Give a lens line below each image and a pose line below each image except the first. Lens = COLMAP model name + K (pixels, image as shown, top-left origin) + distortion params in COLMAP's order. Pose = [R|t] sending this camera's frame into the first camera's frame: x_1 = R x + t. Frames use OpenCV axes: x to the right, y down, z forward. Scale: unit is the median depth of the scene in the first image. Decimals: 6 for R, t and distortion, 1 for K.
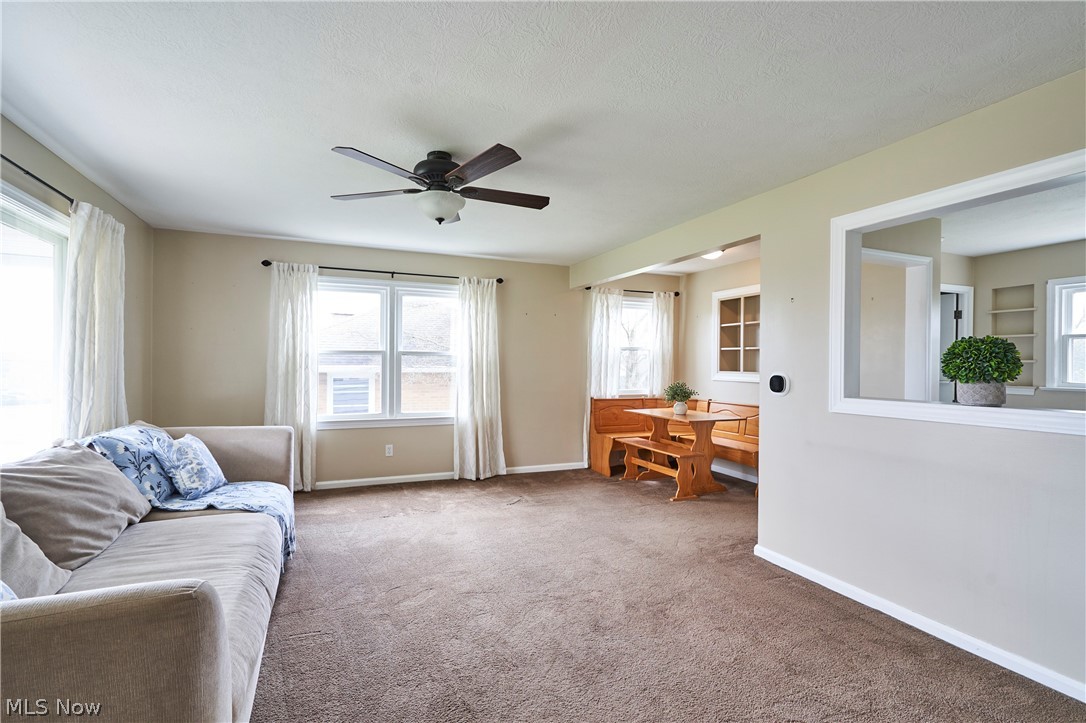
lens RADIAL K [[504.9, 0, 542.1], [0, 504.9, 364.7], [0, 0, 1]] dist [0.001511, 0.001455]
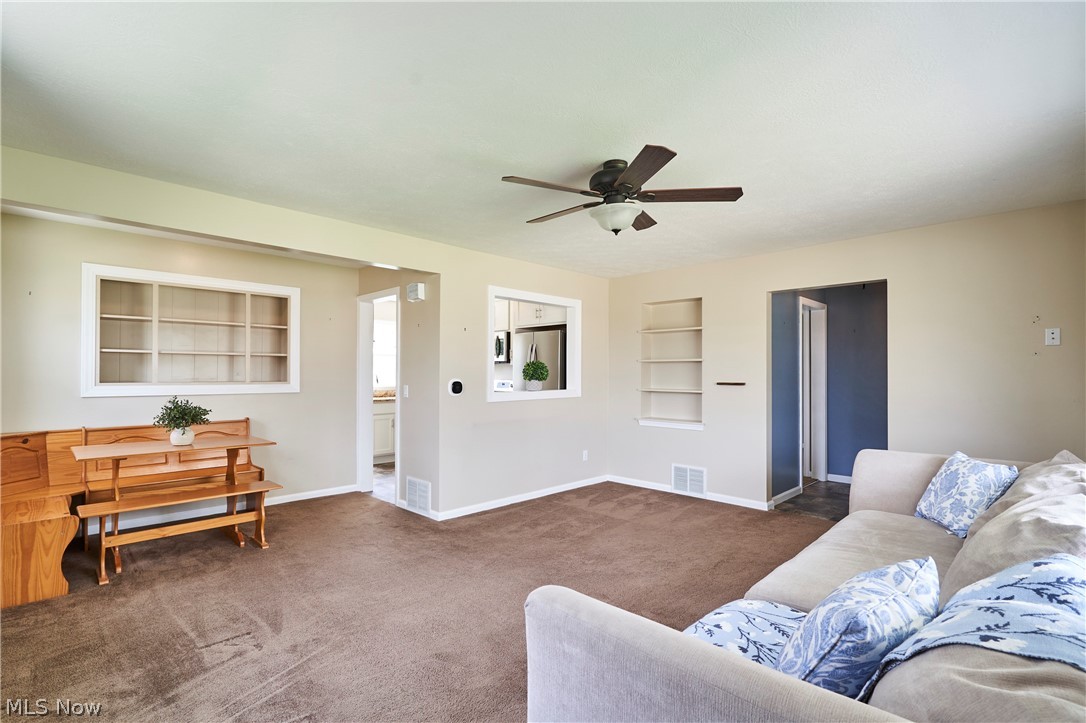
lens RADIAL K [[504.9, 0, 538.7], [0, 504.9, 363.6], [0, 0, 1]] dist [0.001511, 0.001455]
pose [[-0.367783, 0.006127, 0.929891, -0.563113], [-0.002434, 0.999969, -0.007552, -0.011009], [-0.929908, -0.005041, -0.367756, 0.804656]]
